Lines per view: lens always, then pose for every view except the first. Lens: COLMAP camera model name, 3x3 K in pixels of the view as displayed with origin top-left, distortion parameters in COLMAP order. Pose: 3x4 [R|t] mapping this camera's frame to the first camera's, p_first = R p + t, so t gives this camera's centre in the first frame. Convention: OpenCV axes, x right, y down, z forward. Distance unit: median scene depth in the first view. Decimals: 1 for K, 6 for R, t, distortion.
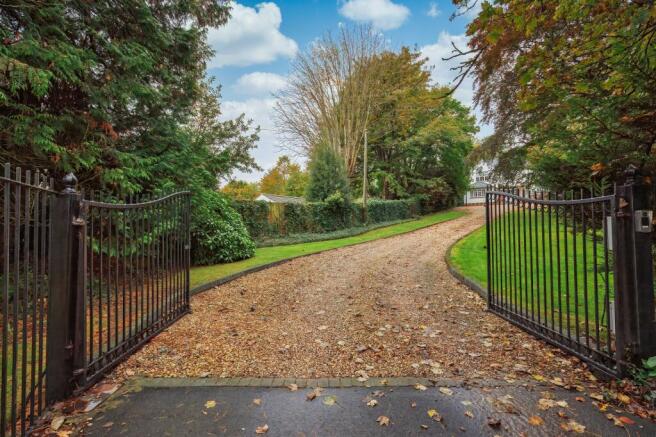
lens RADIAL K [[293.8, 0, 328.9], [0, 293.8, 218.7], [0, 0, 1]] dist [0.000116, 0.000639]
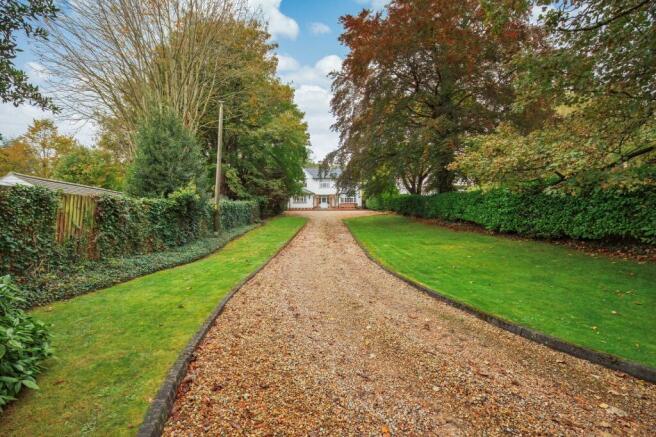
lens RADIAL K [[293.8, 0, 326.1], [0, 293.8, 219.4], [0, 0, 1]] dist [0.000116, 0.000639]
pose [[0.798078, 0.025791, 0.602001, -0.080897], [-0.025655, 0.999632, -0.008814, -0.012460], [-0.602007, -0.008410, 0.798446, 0.223013]]
